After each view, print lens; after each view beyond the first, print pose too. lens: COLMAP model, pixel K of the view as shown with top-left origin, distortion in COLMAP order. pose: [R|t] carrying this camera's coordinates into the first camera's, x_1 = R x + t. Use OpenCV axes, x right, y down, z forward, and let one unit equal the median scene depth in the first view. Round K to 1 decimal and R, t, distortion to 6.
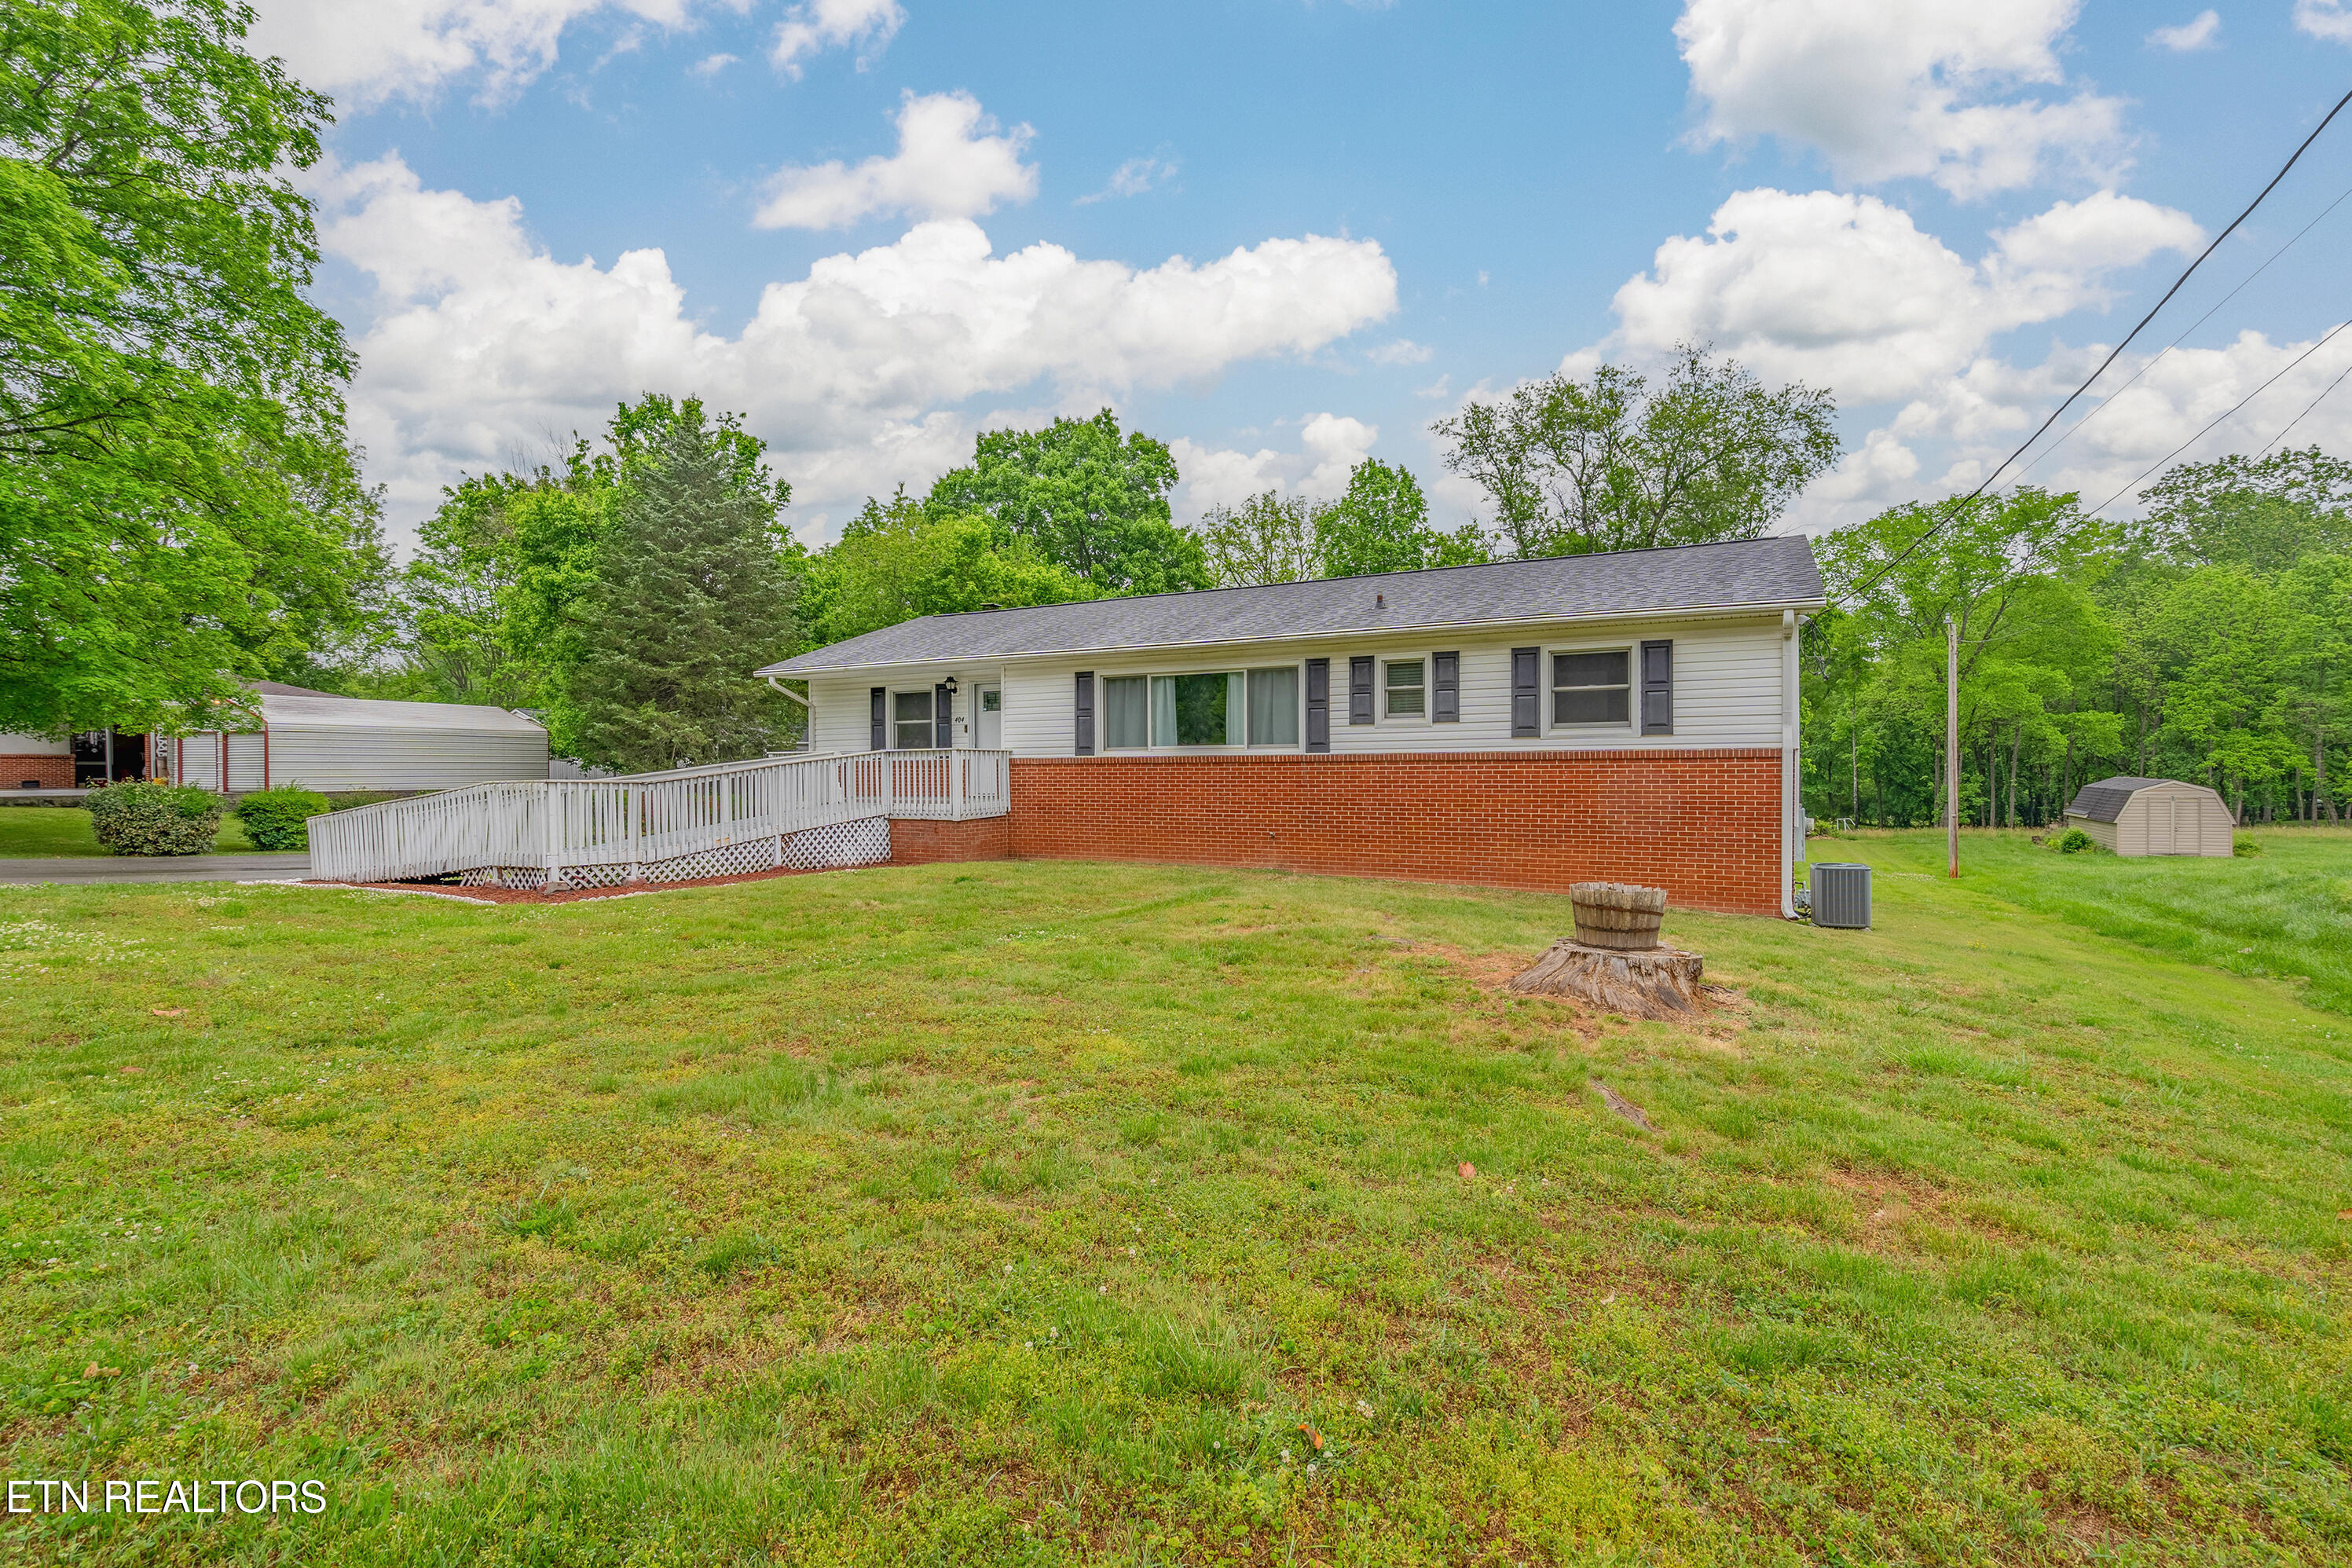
lens RADIAL K [[1070.9, 0, 1187.5], [0, 1070.9, 783.9], [0, 0, 1]] dist [-0.005393, 0.000542]
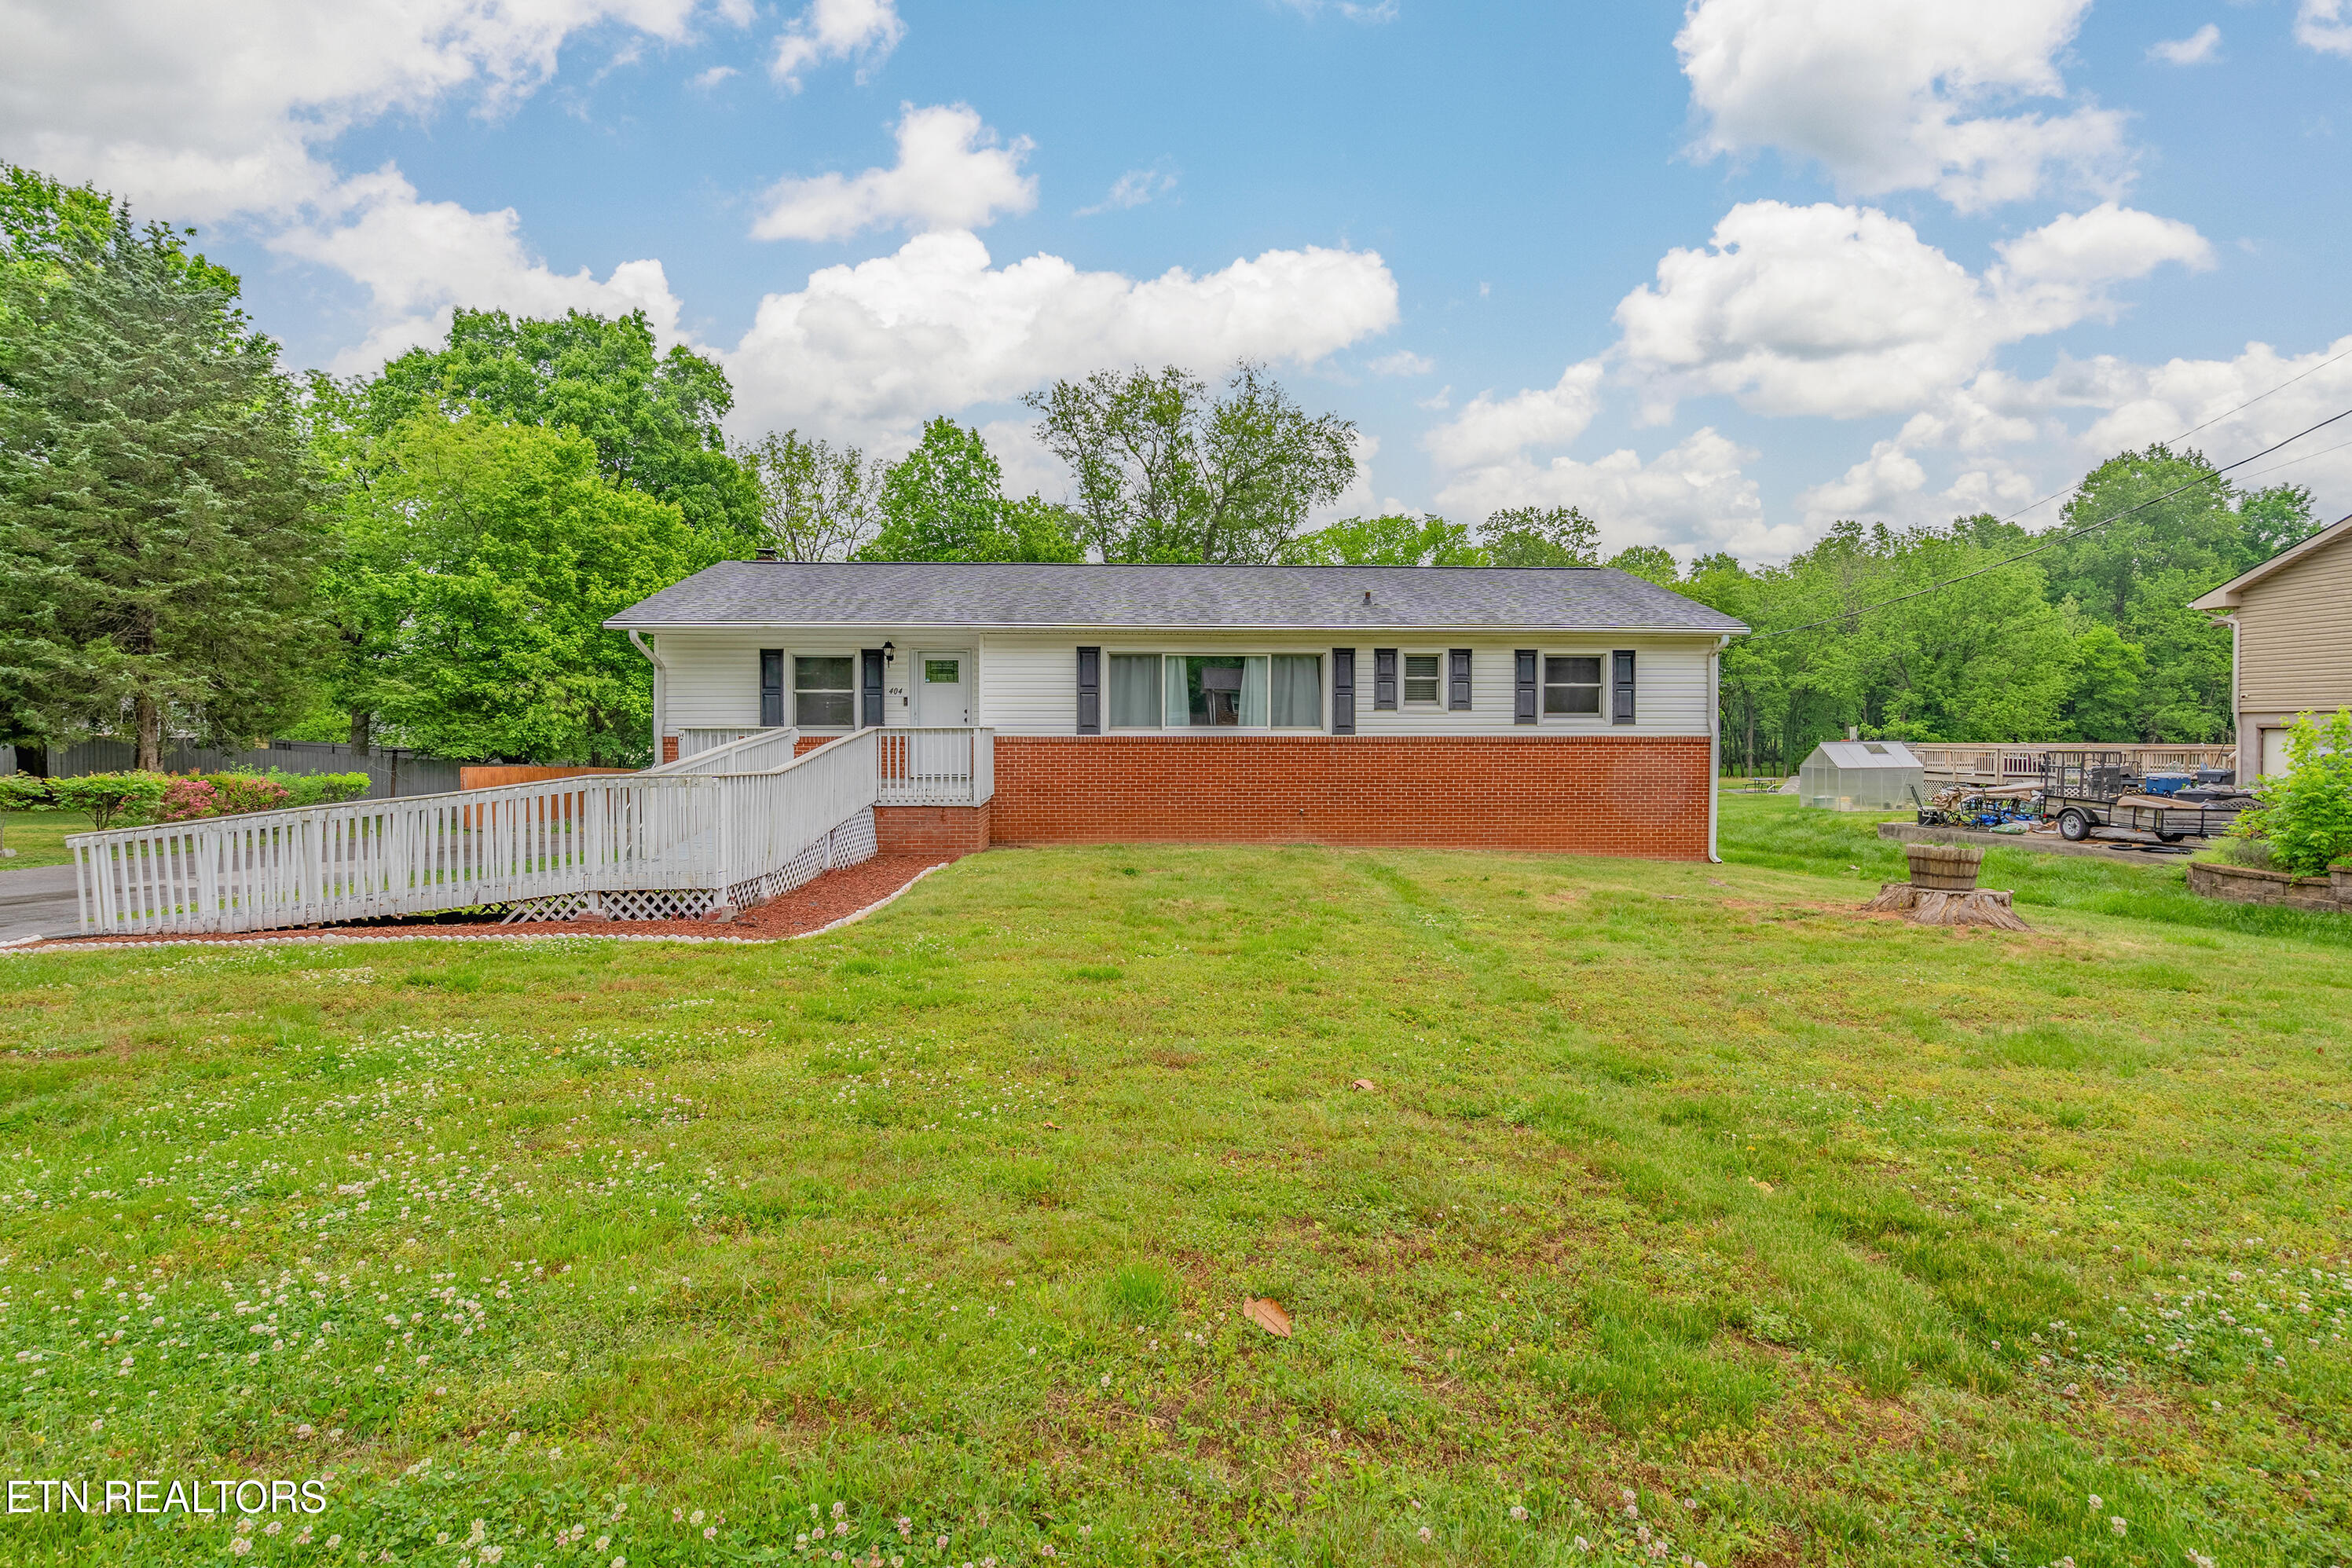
lens RADIAL K [[1082.1, 0, 1180.4], [0, 1082.1, 762.8], [0, 0, 1]] dist [-0.002969, 0.000276]
pose [[0.859550, -0.010005, 0.510953, -0.537787], [0.001050, 0.999841, 0.017813, -0.018795], [-0.511050, -0.014774, 0.859424, 0.128057]]
